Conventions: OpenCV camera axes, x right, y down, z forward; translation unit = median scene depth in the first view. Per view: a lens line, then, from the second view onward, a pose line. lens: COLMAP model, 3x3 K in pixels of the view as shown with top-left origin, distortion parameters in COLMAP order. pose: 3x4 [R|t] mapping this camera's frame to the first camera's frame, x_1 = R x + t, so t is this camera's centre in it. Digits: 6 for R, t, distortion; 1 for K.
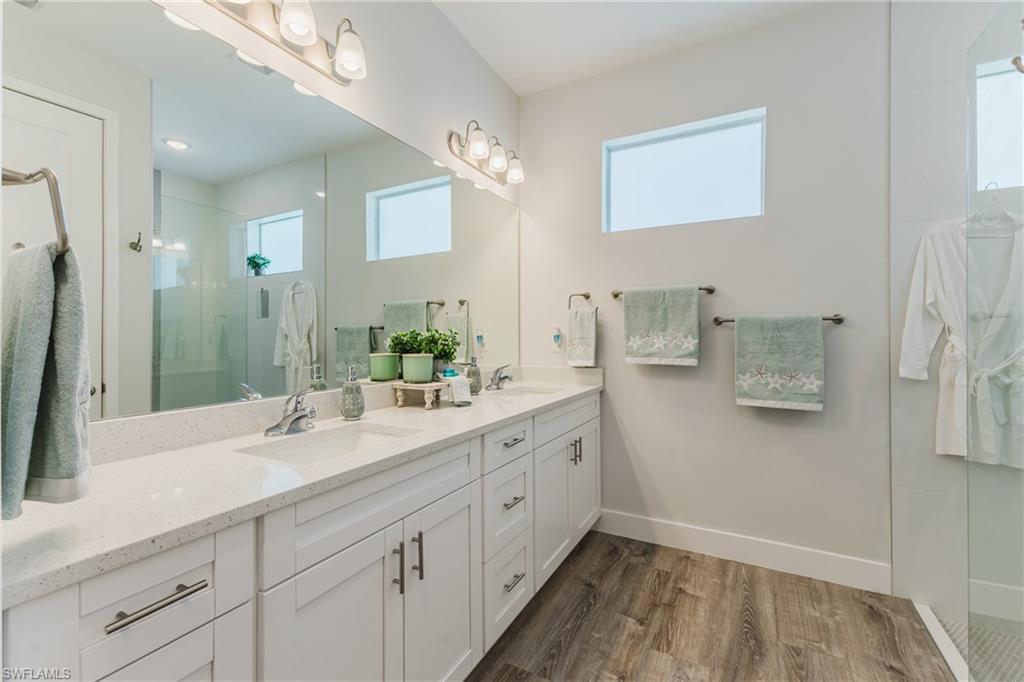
lens RADIAL K [[442.1, 0, 511.6], [0, 442.1, 338.8], [0, 0, 1]] dist [0.003202, -0.002175]
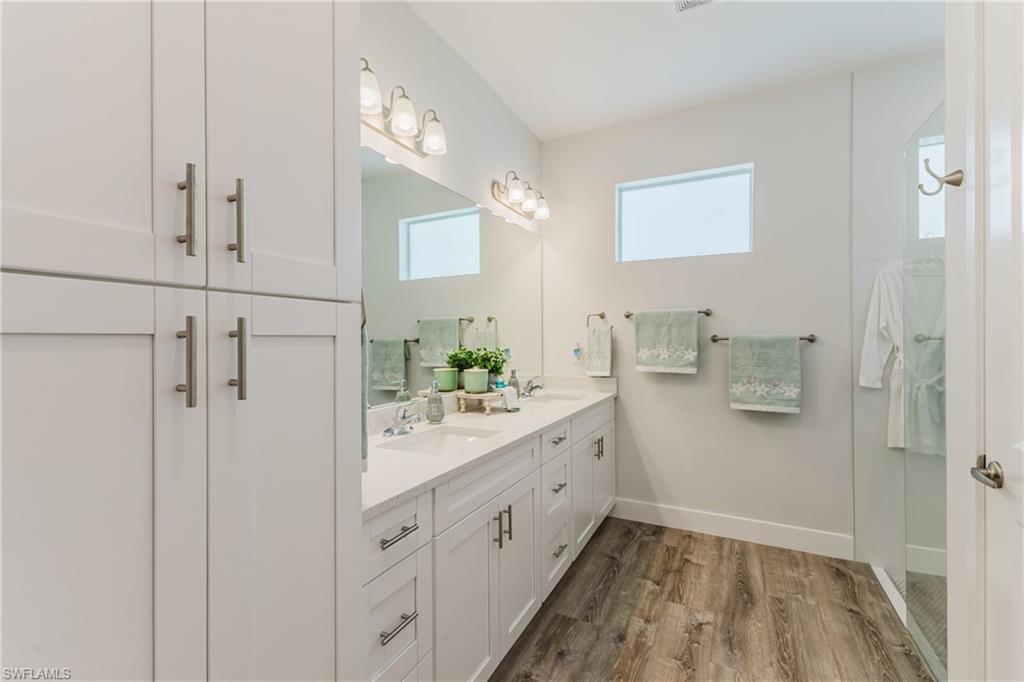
lens RADIAL K [[442.1, 0, 511.7], [0, 442.1, 340.8], [0, 0, 1]] dist [0.003202, -0.002175]
pose [[0.999588, -0.002587, 0.028570, -0.135748], [0.002576, 0.999997, 0.000431, -0.041855], [-0.028571, -0.000357, 0.999592, -0.211447]]
